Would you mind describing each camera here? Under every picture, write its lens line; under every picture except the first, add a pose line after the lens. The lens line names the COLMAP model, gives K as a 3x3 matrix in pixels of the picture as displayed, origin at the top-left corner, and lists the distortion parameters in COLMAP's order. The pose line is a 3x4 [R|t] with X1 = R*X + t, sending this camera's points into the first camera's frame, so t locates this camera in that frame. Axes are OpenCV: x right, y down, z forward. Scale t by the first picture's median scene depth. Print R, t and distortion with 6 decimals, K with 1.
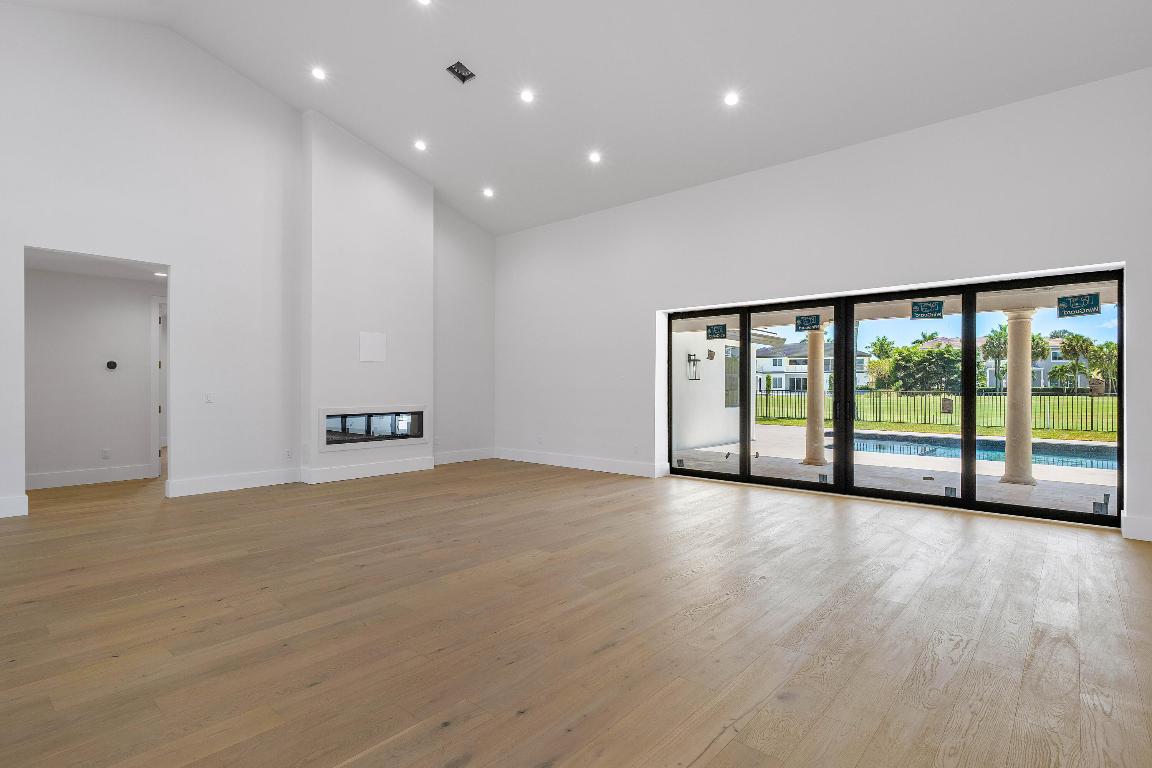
lens RADIAL K [[571.6, 0, 577.0], [0, 571.6, 390.4], [0, 0, 1]] dist [-0.000938, 0.000384]
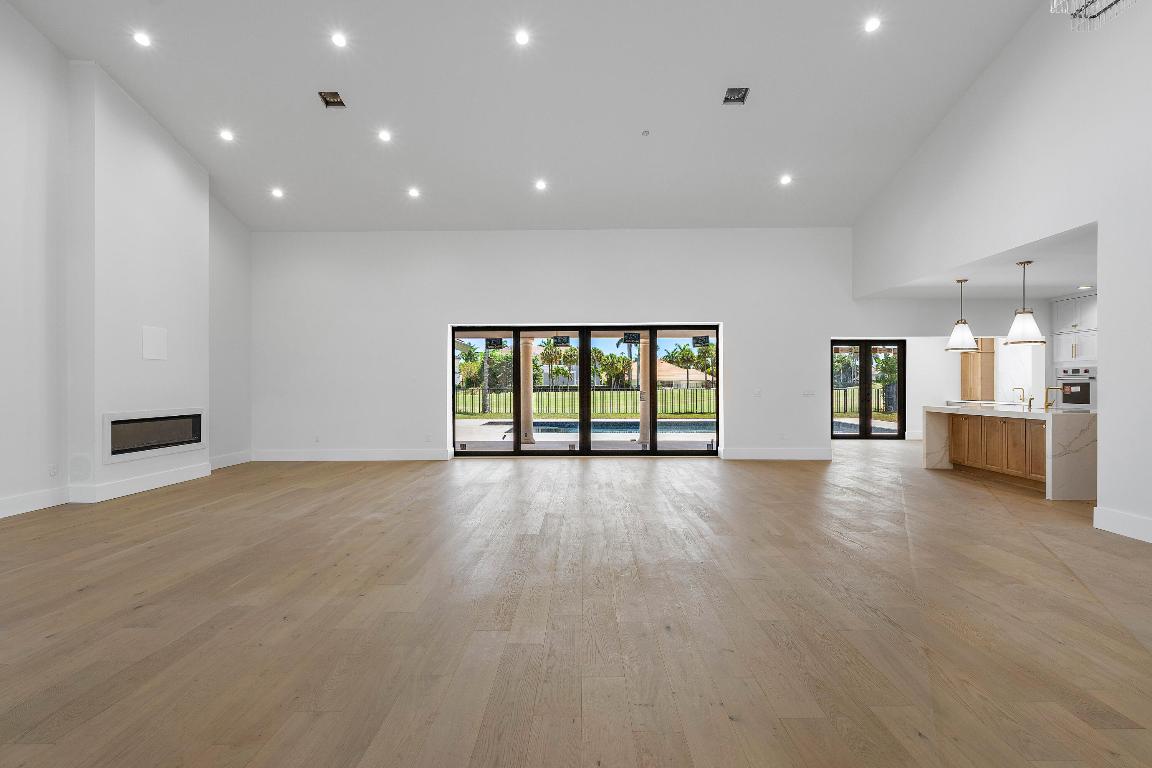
lens RADIAL K [[571.6, 0, 577.6], [0, 571.6, 386.5], [0, 0, 1]] dist [-0.000938, 0.000384]
pose [[0.749958, -0.005727, 0.661460, -0.461352], [0.009802, 0.999949, -0.002456, 0.000723], [-0.661412, 0.008325, 0.749976, -0.103886]]
